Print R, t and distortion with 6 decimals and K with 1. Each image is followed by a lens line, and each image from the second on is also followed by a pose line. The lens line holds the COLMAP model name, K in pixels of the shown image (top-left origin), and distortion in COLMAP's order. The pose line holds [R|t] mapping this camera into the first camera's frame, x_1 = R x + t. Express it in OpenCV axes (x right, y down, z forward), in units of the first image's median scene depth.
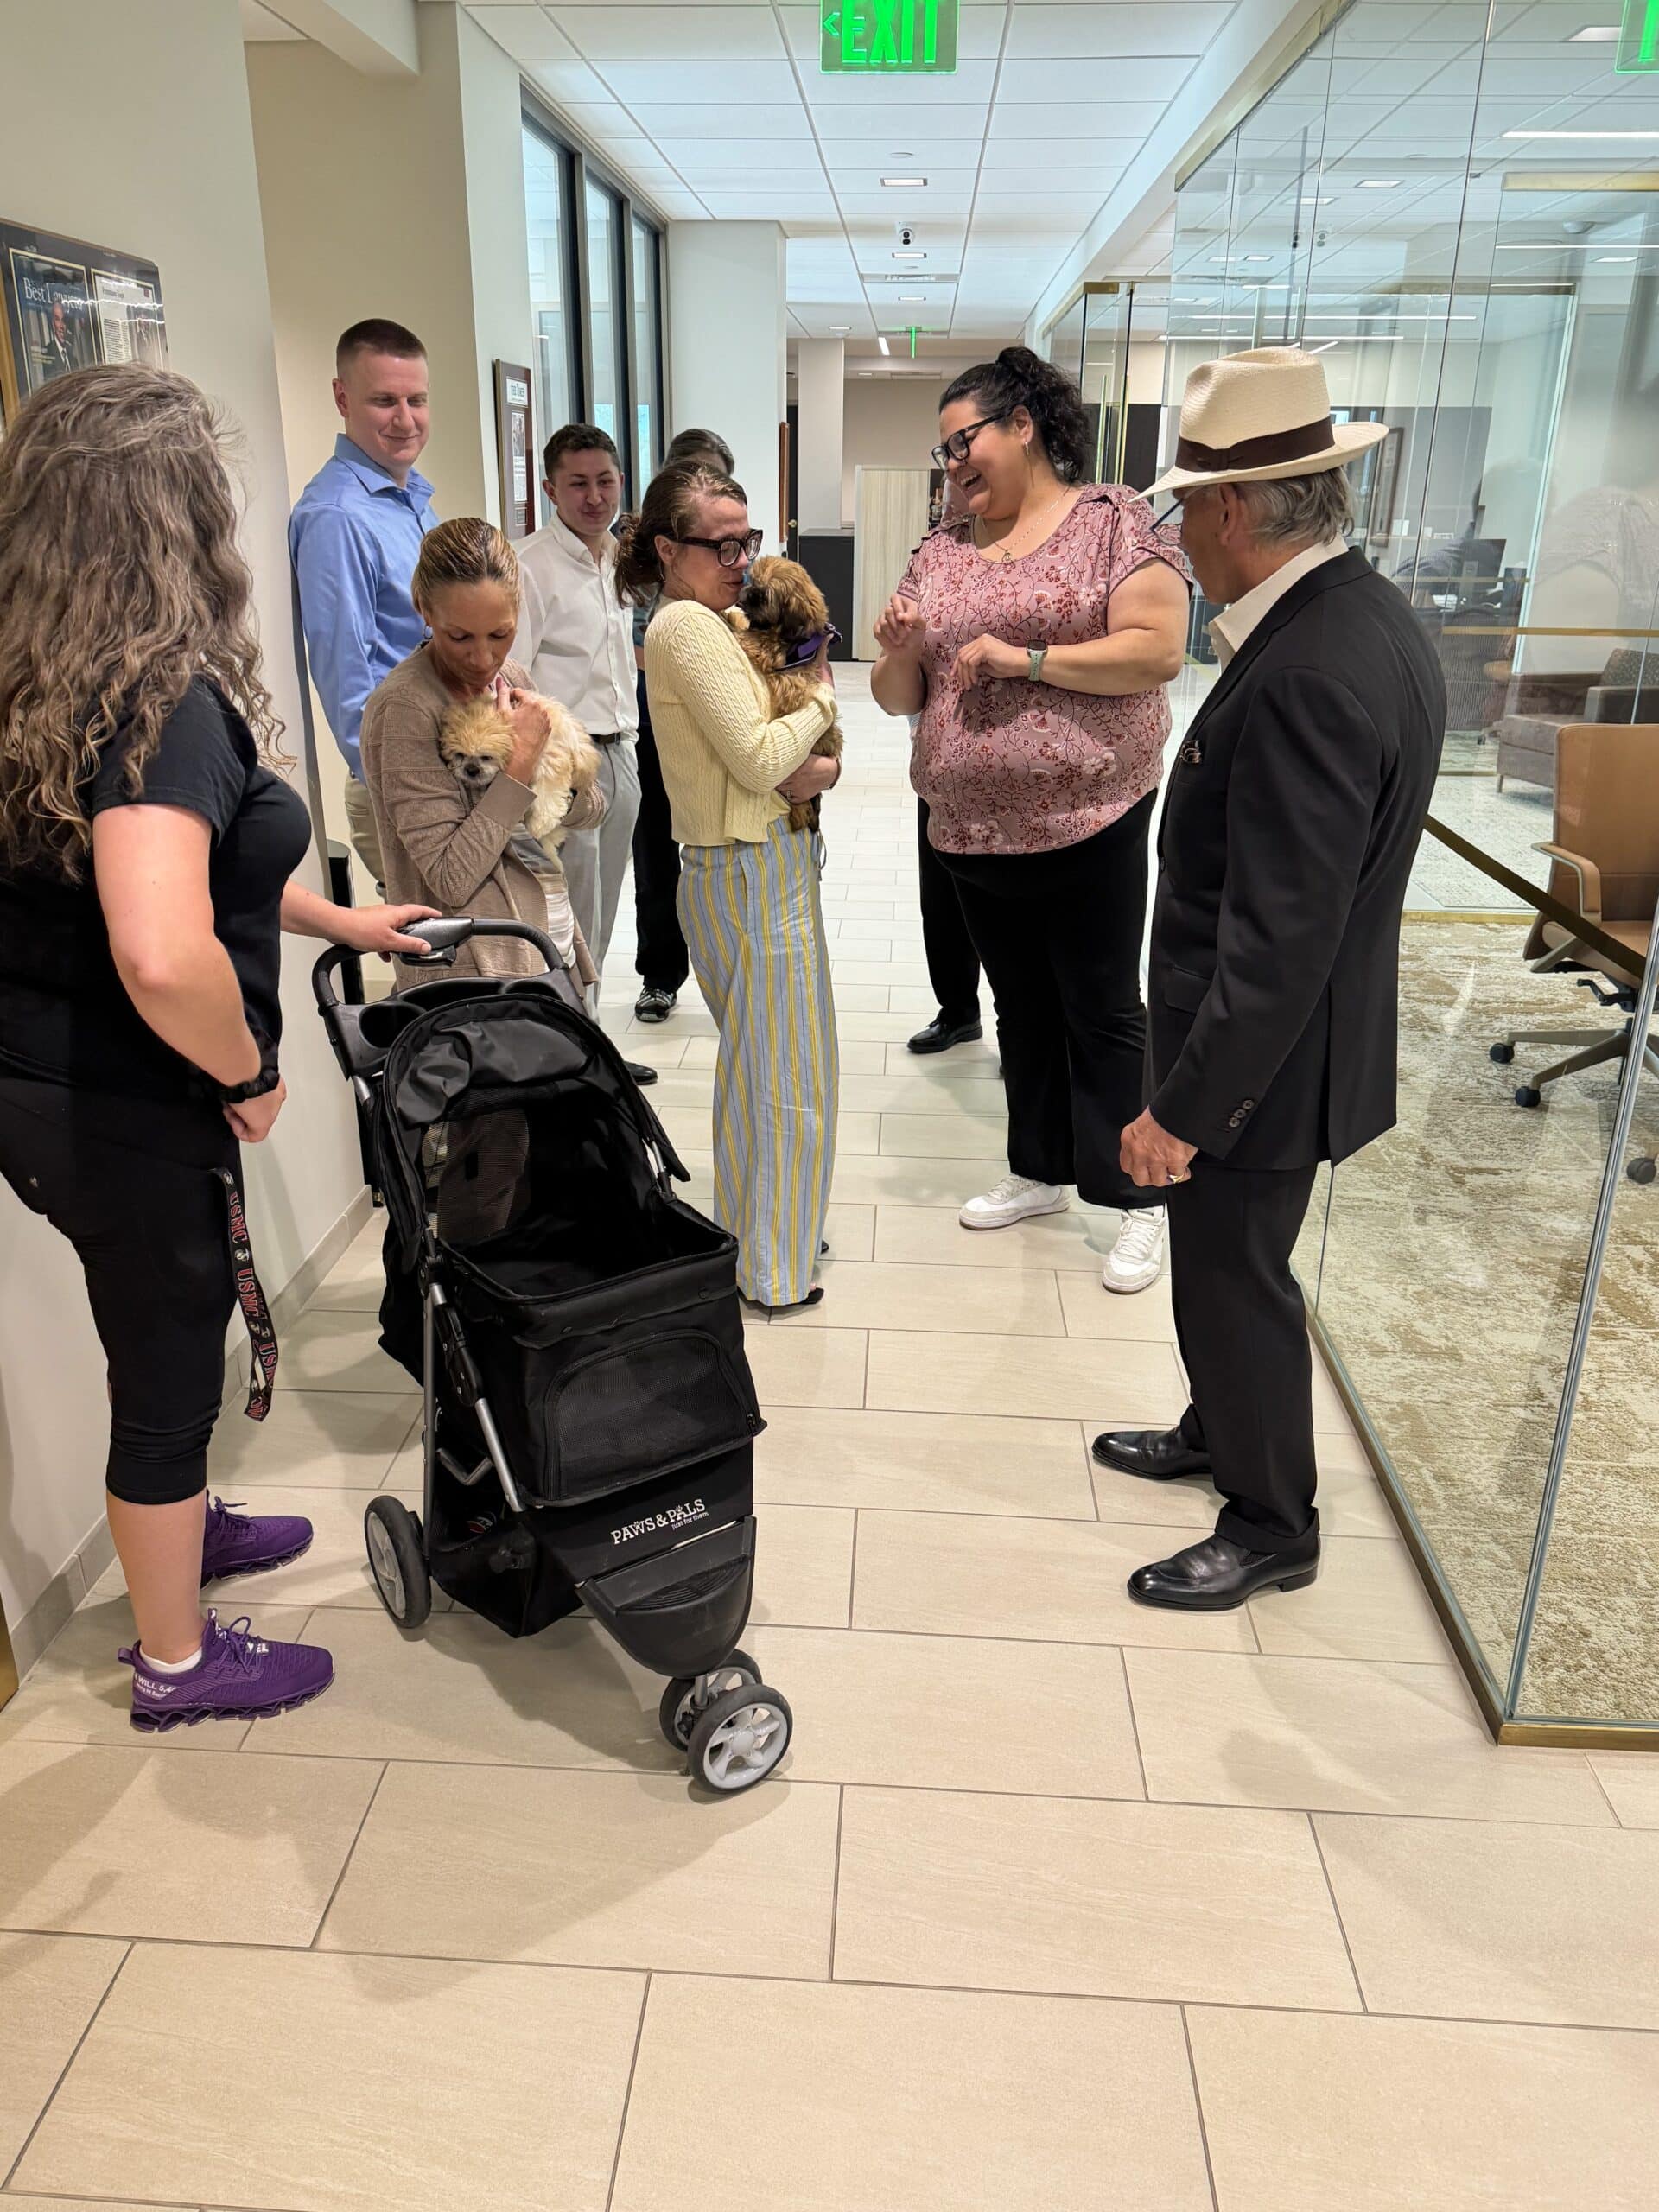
lens RADIAL K [[1601.5, 0, 822.1], [0, 1601.5, 1105.6], [0, 0, 1]] dist [0.008941, 0.001071]
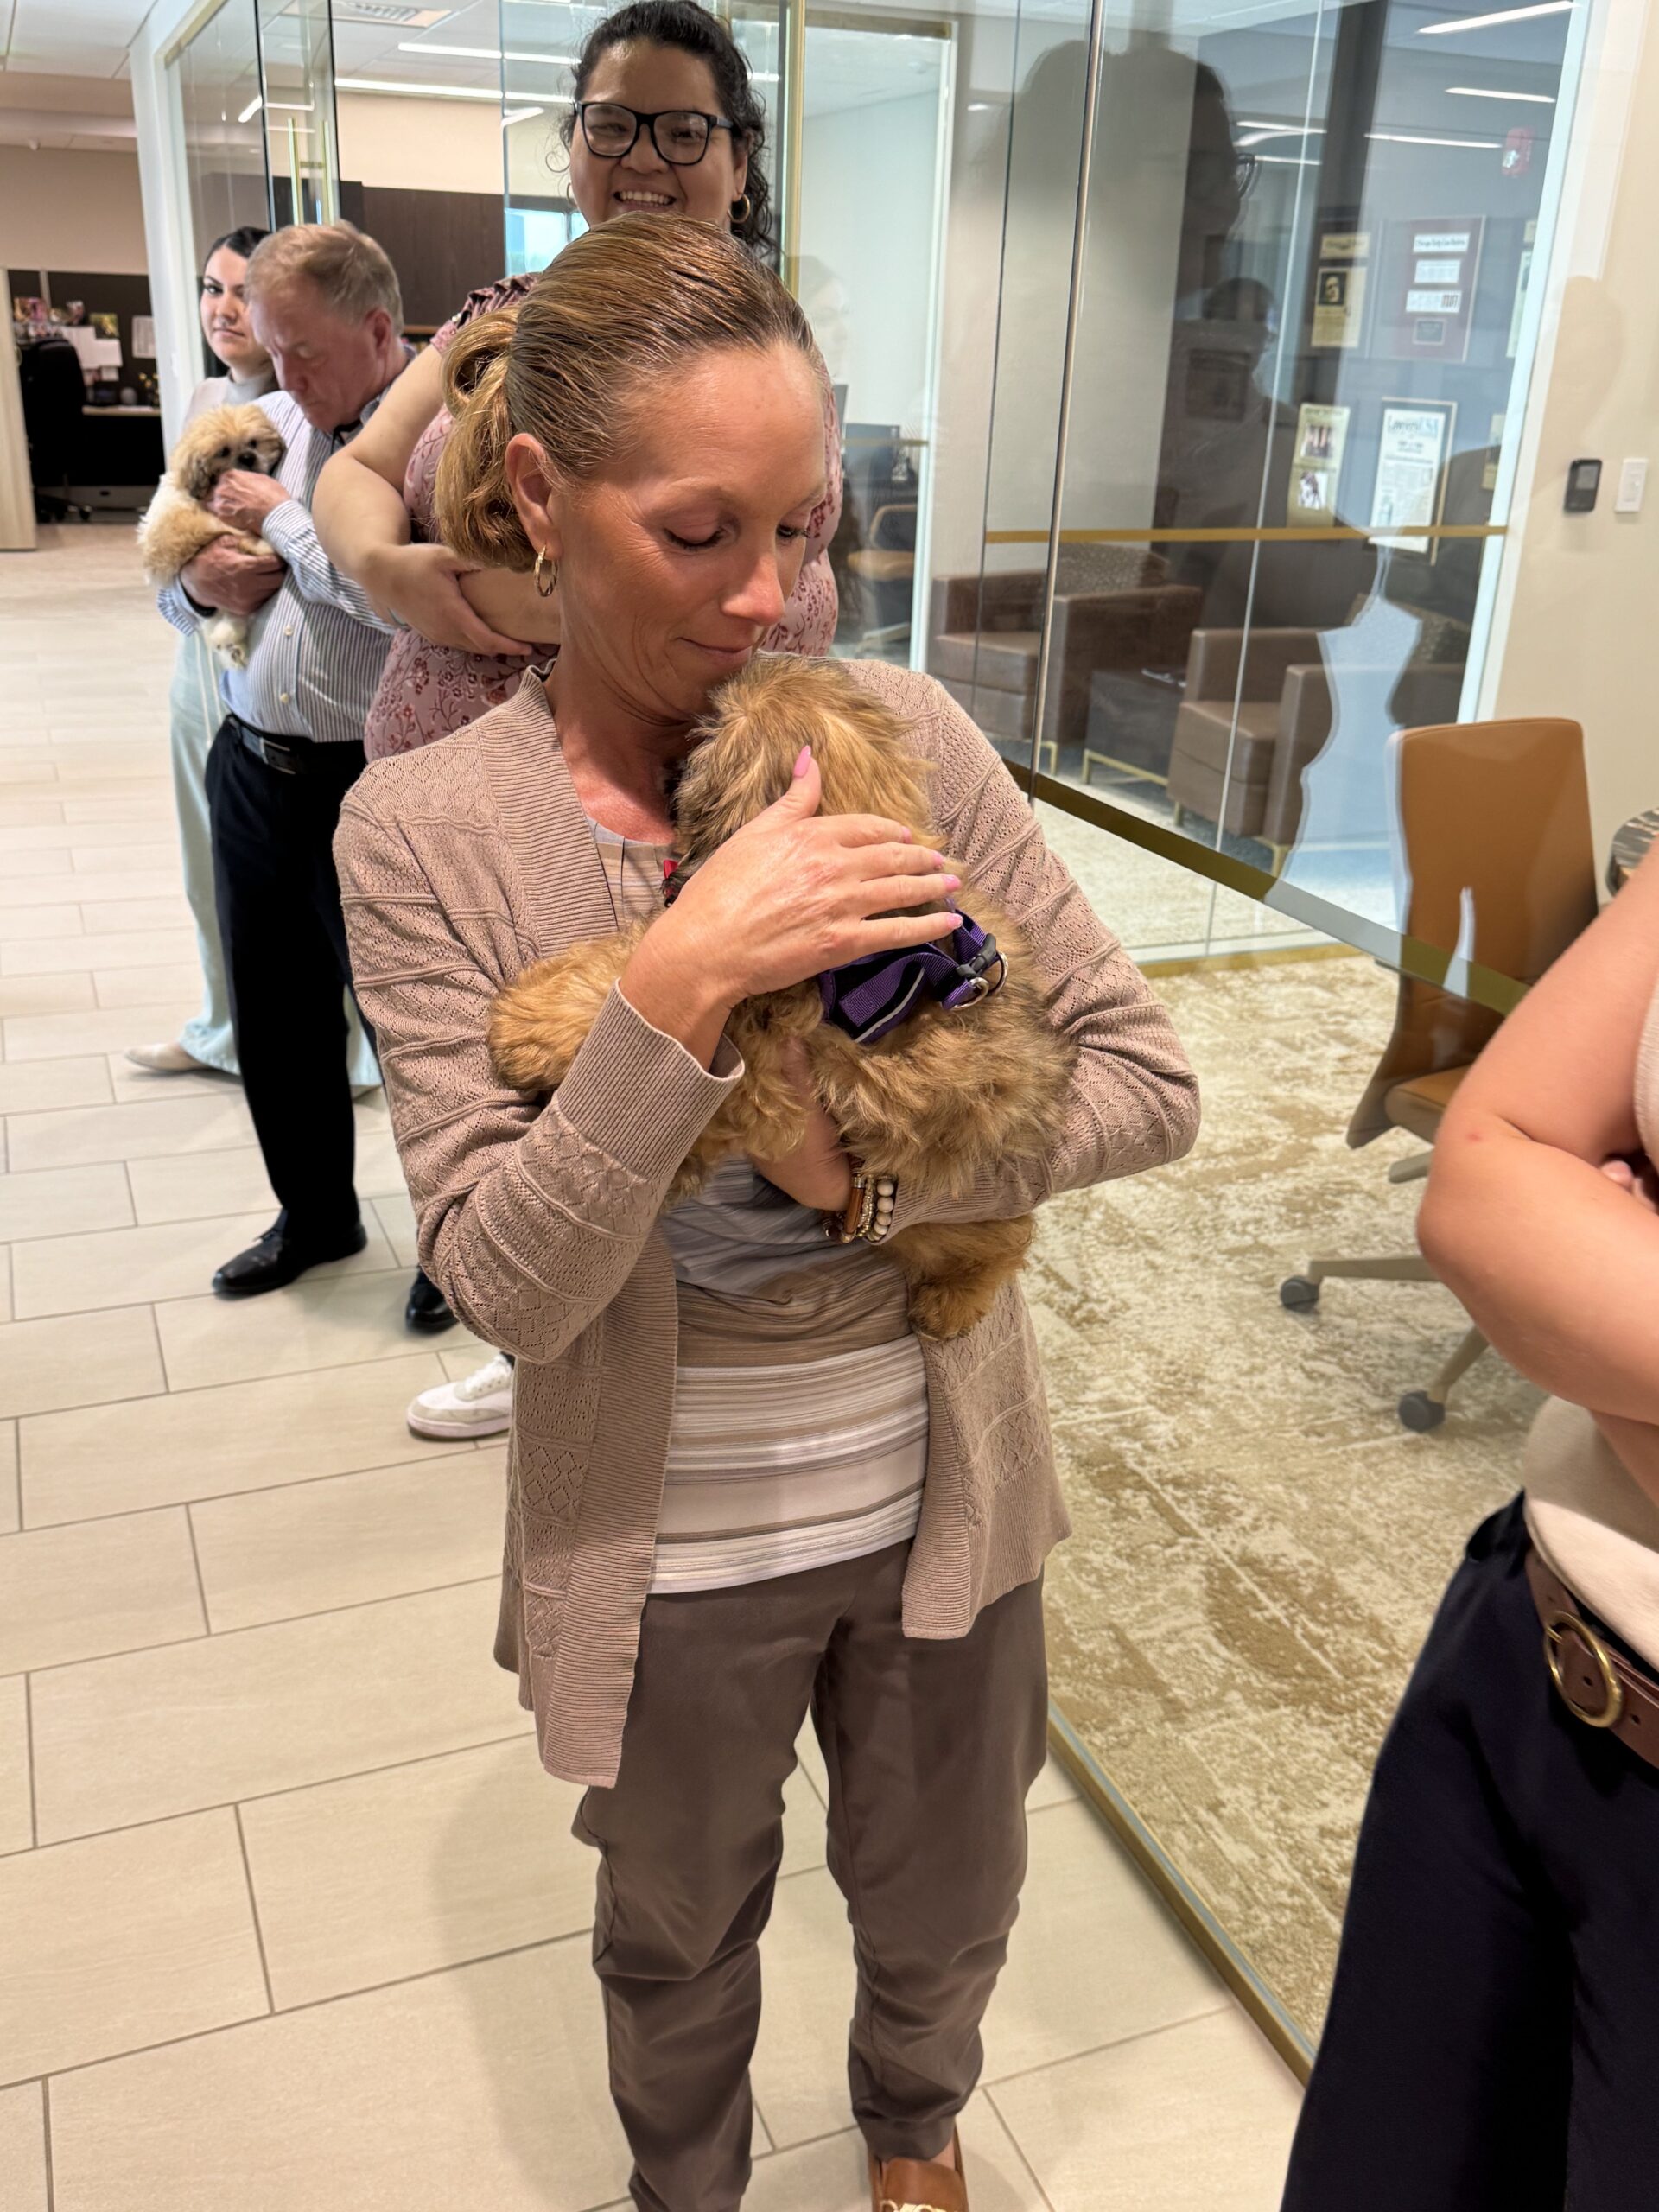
lens RADIAL K [[1931.4, 0, 797.0], [0, 1931.4, 1133.4], [0, 0, 1]] dist [0.038962, -0.057491]
pose [[0.908889, -0.140257, 0.392746, -0.001579], [0.128150, 0.990114, 0.057026, -0.077582], [-0.396862, -0.001500, 0.917877, 0.222399]]
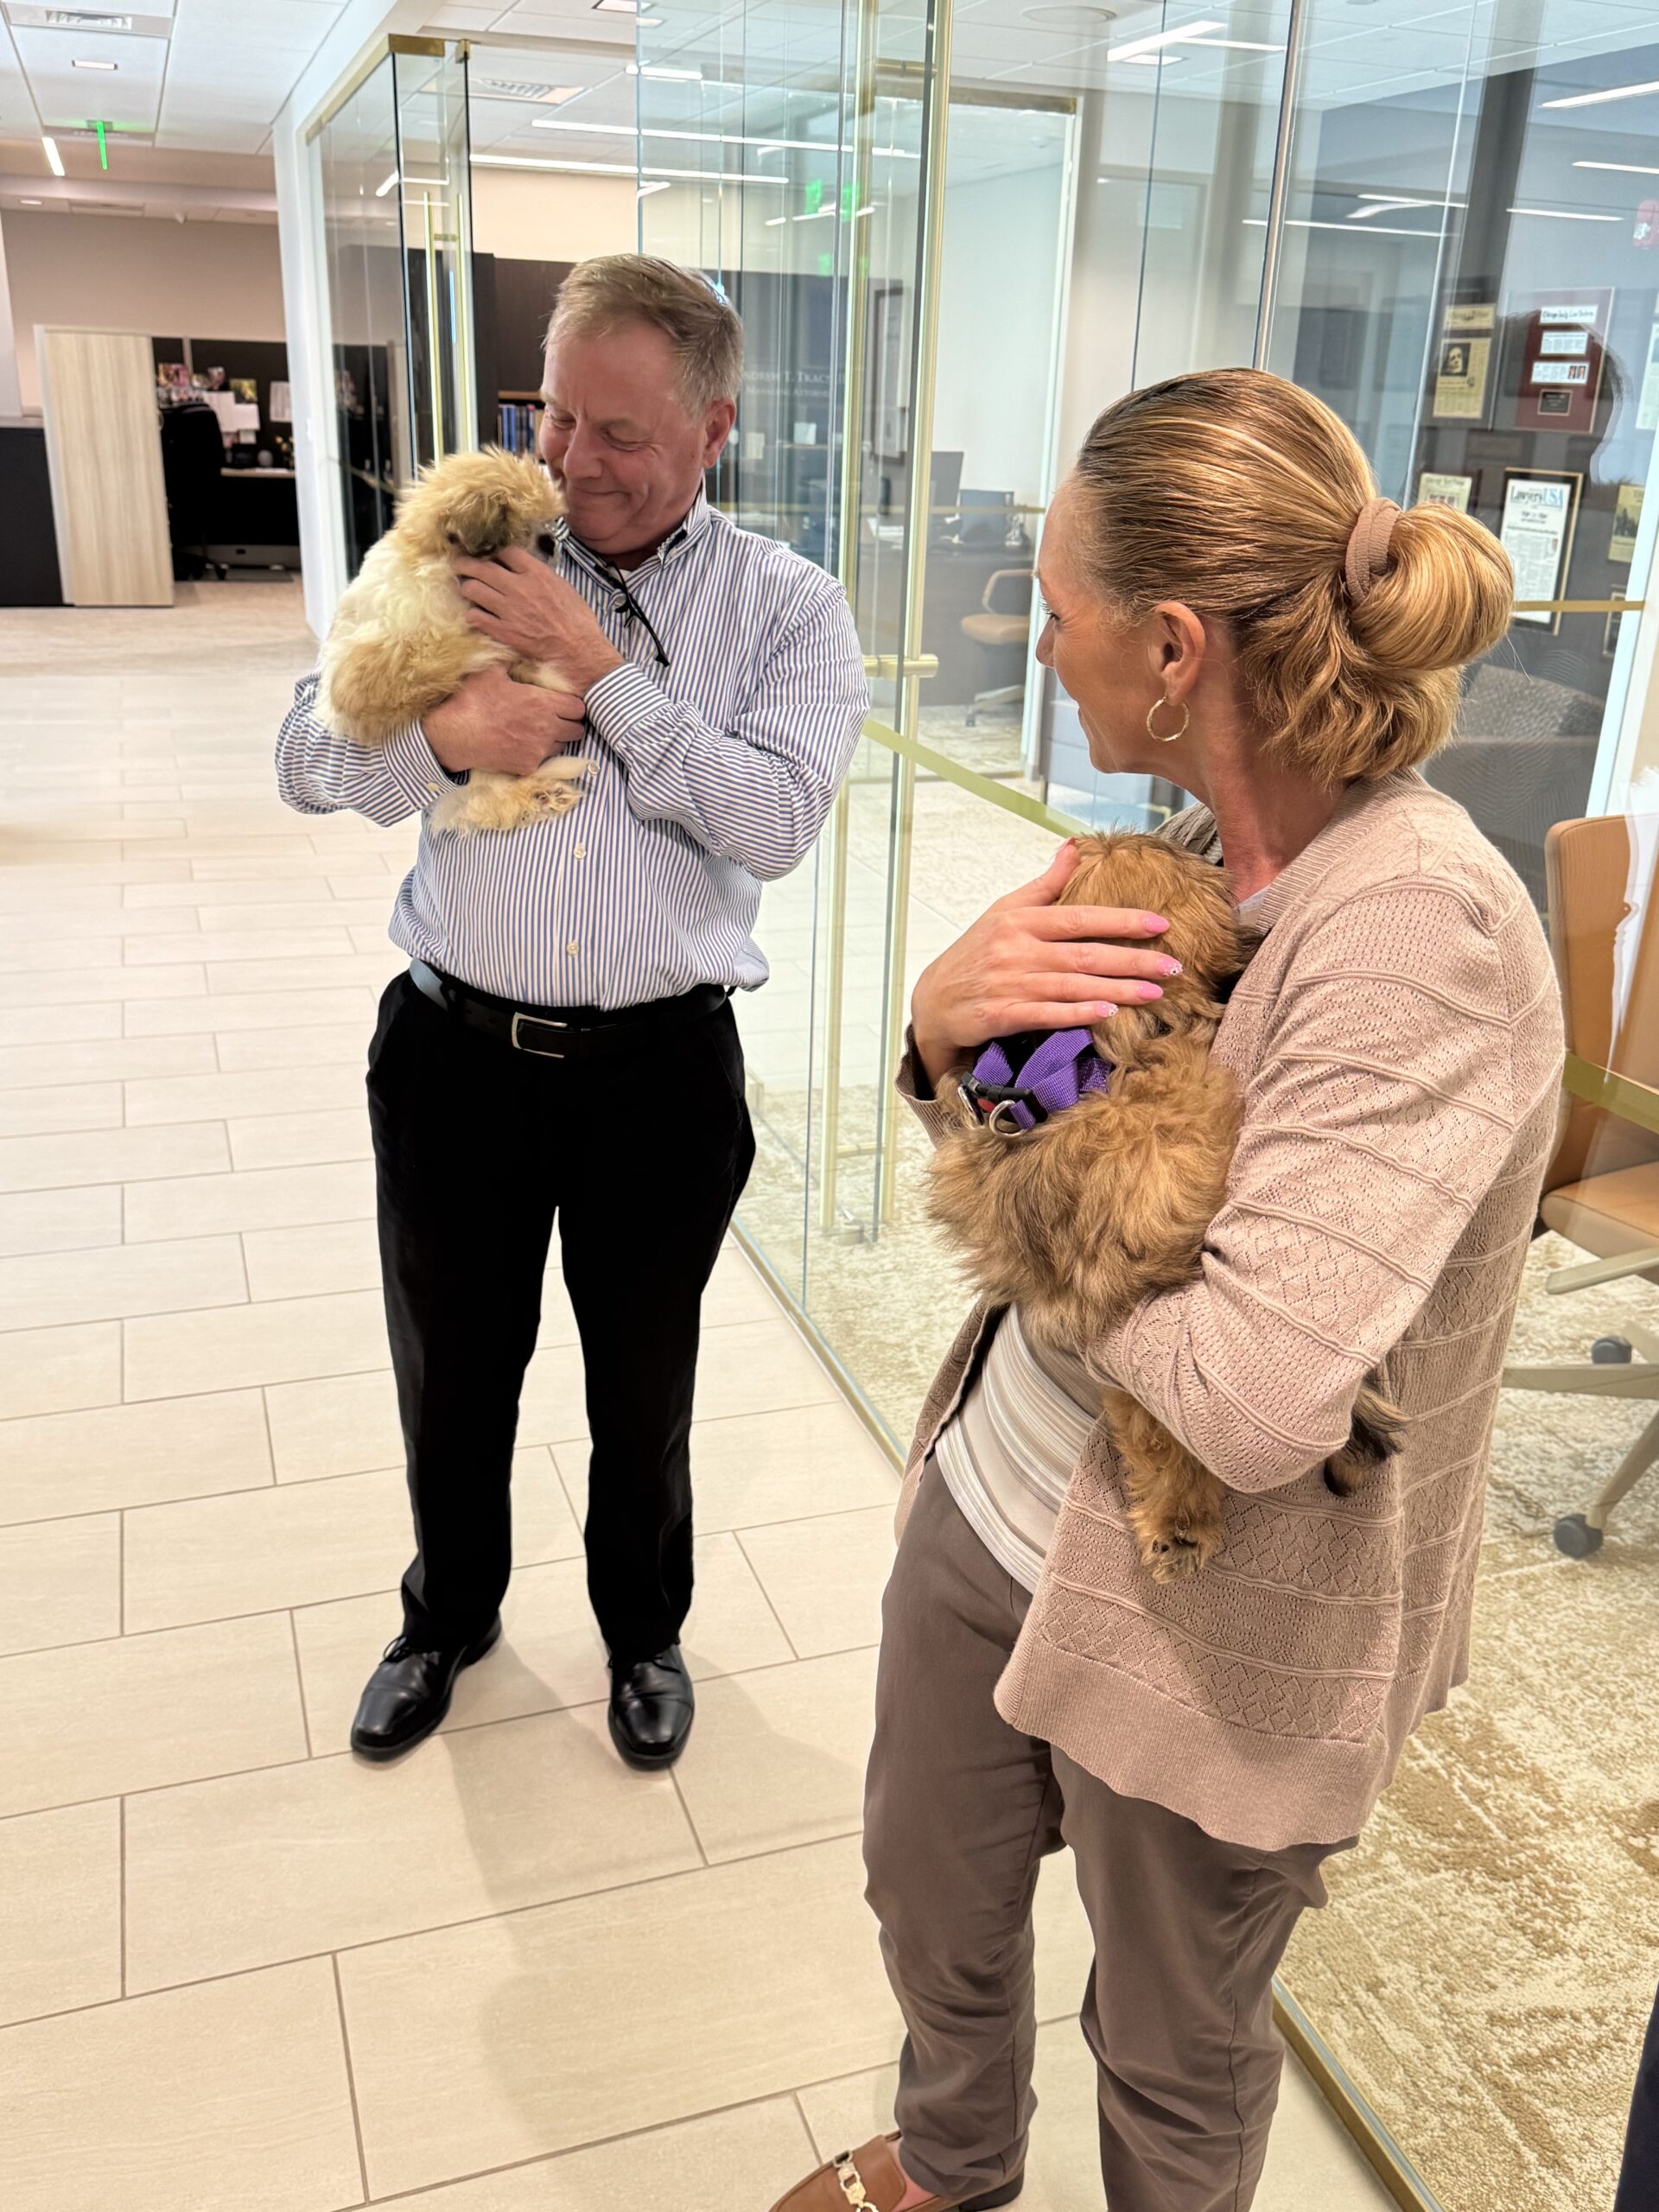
lens RADIAL K [[1858.7, 0, 826.4], [0, 1858.7, 1118.9], [0, 0, 1]] dist [0.050290, -0.068446]
pose [[0.923796, -0.117550, 0.364395, 0.004178], [0.113902, 0.992990, 0.031569, -0.091446], [-0.365552, 0.012342, 0.930709, 0.249768]]
